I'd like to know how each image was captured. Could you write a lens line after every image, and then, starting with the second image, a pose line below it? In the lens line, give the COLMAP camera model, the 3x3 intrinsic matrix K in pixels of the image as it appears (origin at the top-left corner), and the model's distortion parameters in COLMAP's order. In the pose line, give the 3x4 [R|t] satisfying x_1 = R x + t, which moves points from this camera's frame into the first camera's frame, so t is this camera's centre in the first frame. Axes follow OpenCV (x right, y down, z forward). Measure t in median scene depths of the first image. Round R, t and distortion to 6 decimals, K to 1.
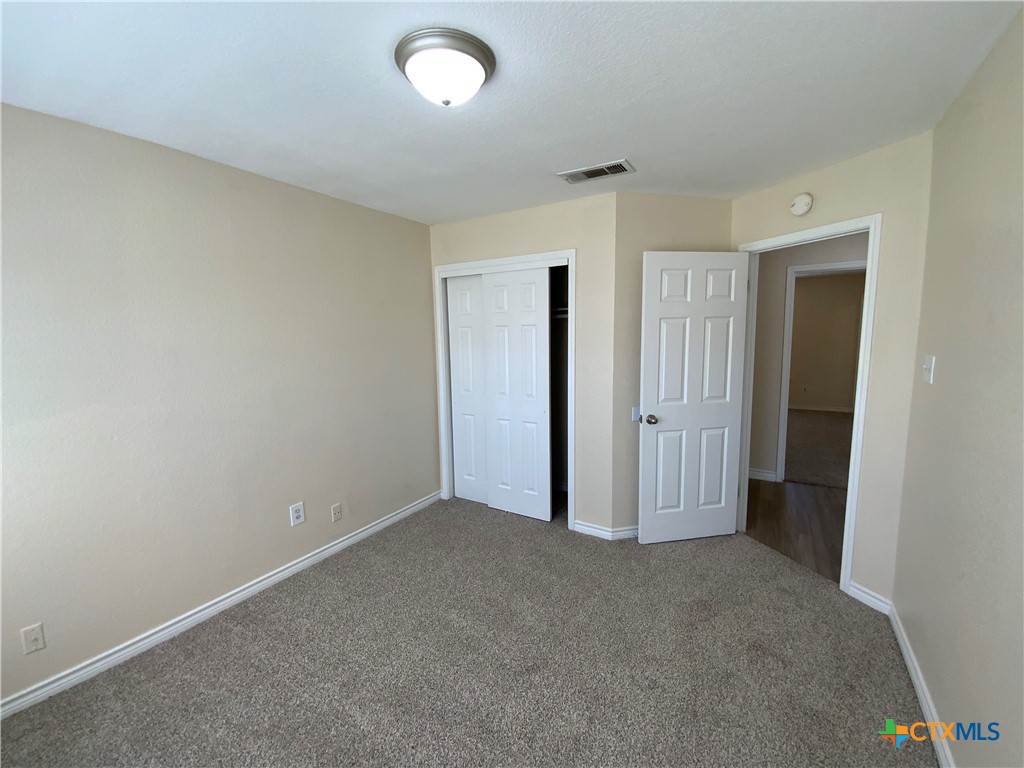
lens RADIAL K [[428.6, 0, 513.1], [0, 428.6, 383.7], [0, 0, 1]] dist [0.003249, -0.012080]
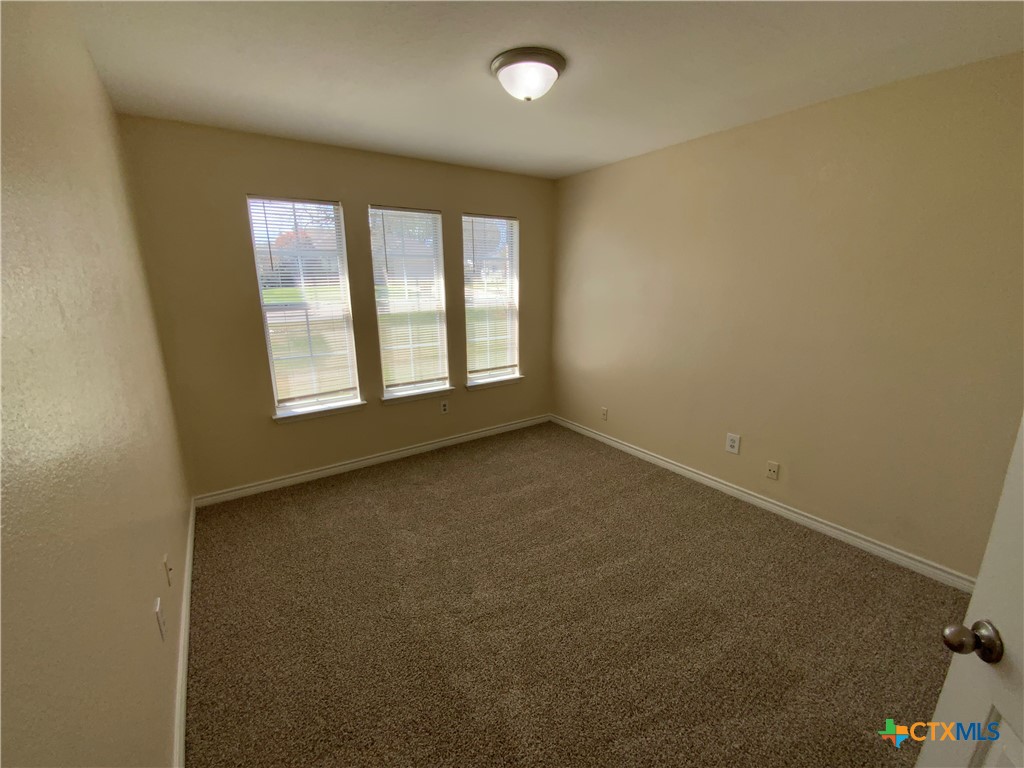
lens RADIAL K [[428.6, 0, 511.8], [0, 428.6, 383.9], [0, 0, 1]] dist [0.003249, -0.012080]
pose [[-0.393583, 0.245852, -0.885804, 0.645541], [-0.104476, 0.945370, 0.308806, -0.116908], [0.913333, 0.214086, -0.346396, 0.832159]]
